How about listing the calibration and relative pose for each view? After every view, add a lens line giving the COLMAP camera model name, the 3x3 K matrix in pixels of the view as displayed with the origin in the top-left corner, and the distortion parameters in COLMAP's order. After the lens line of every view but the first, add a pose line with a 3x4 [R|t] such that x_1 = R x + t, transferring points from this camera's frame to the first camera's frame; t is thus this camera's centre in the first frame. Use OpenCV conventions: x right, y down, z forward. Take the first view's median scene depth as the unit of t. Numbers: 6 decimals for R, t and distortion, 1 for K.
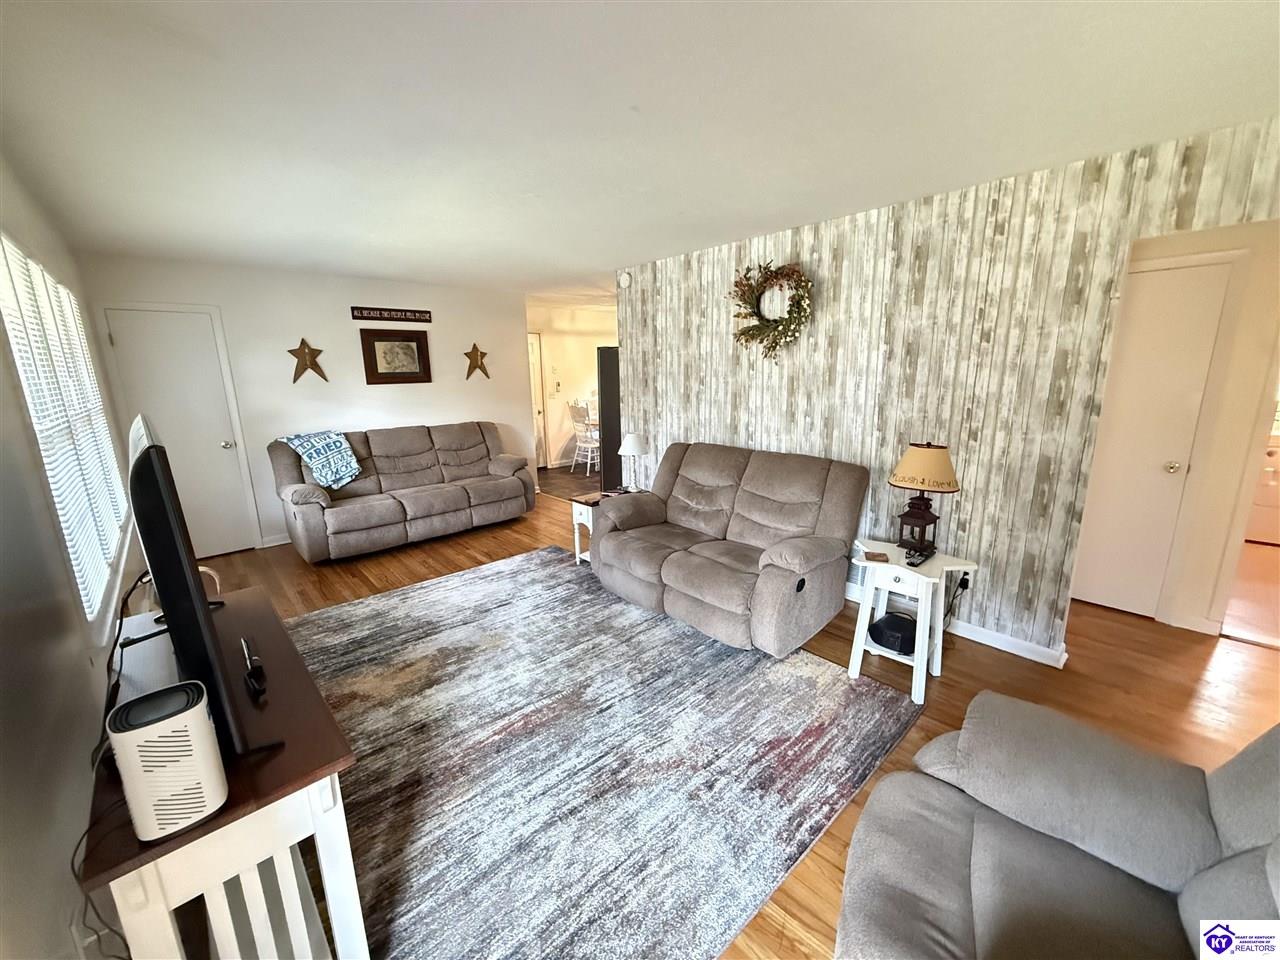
lens RADIAL K [[510.4, 0, 640.7], [0, 510.4, 476.3], [0, 0, 1]] dist [0.001532, -0.000628]
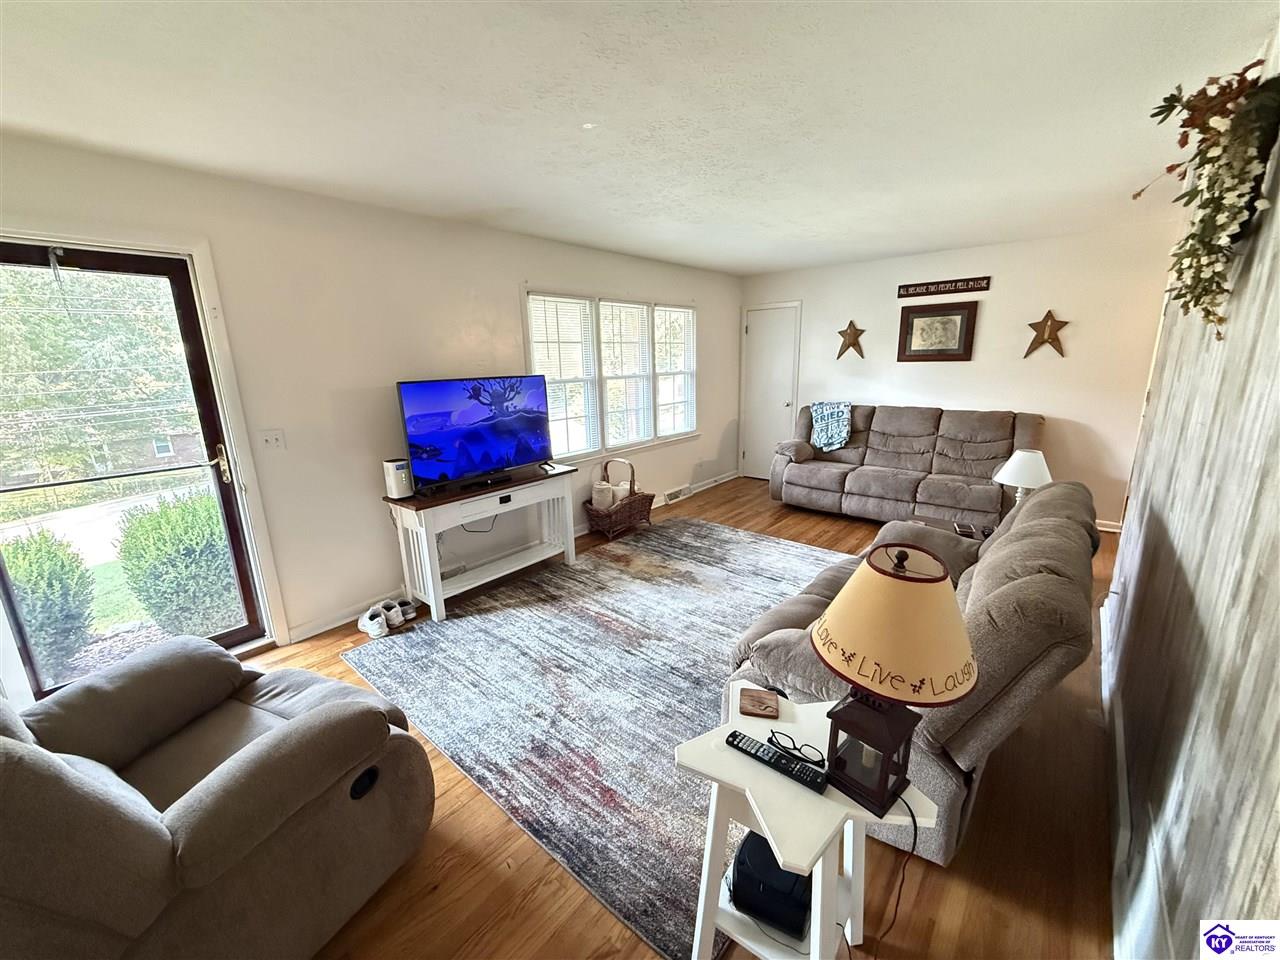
lens RADIAL K [[510.4, 0, 638.0], [0, 510.4, 480.7], [0, 0, 1]] dist [0.001532, -0.000628]
pose [[0.124464, 0.248163, -0.960689, 0.612482], [-0.188028, 0.956573, 0.222740, -0.113686], [0.974245, 0.152913, 0.165721, 0.498798]]
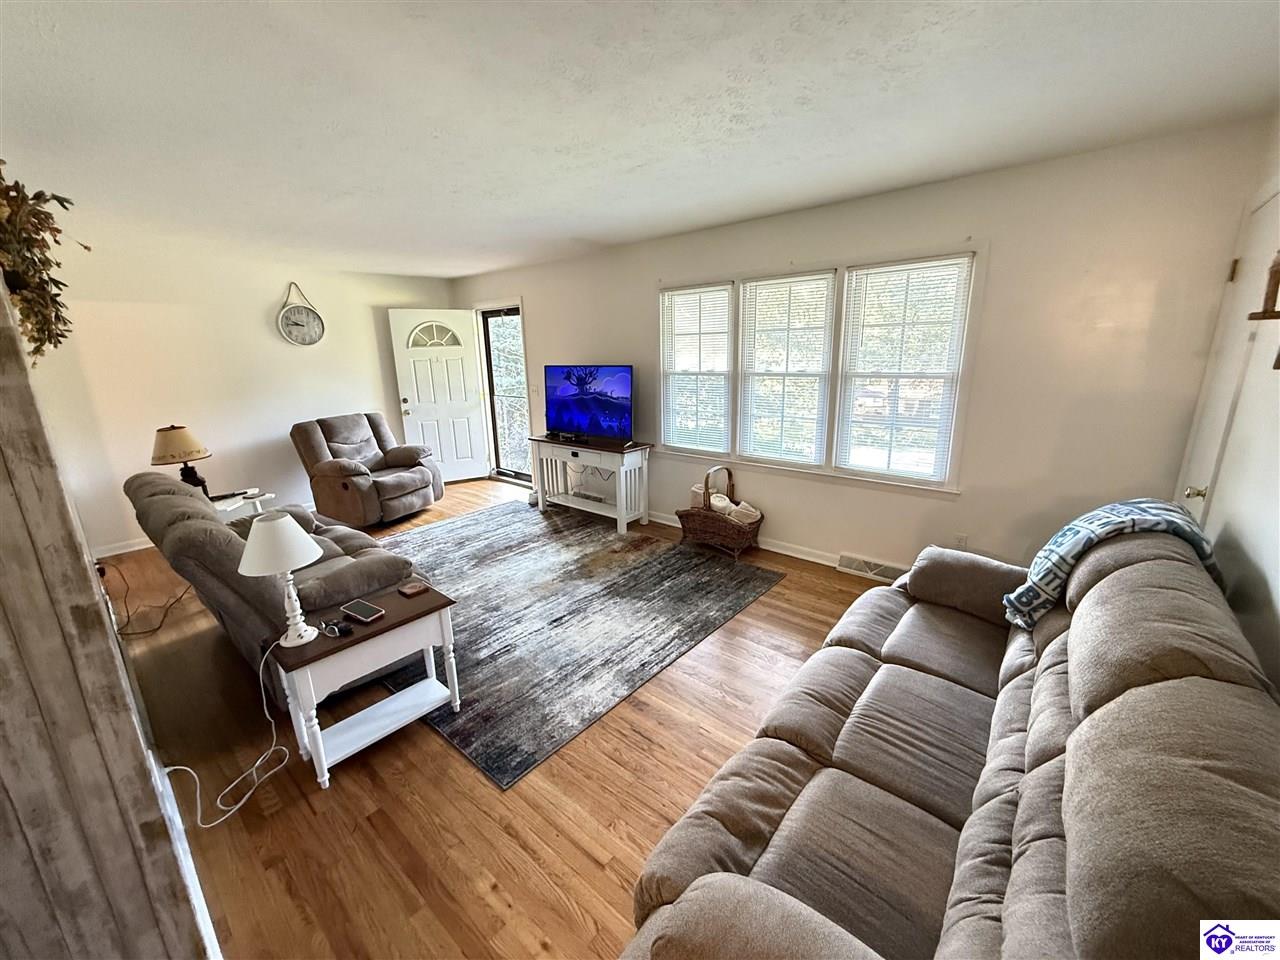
lens RADIAL K [[510.4, 0, 646.3], [0, 510.4, 482.2], [0, 0, 1]] dist [0.001532, -0.000628]
pose [[-0.991276, 0.069549, -0.111958, -0.322731], [0.012062, 0.893746, 0.448411, -0.338924], [0.131248, 0.443149, -0.886788, 1.609345]]
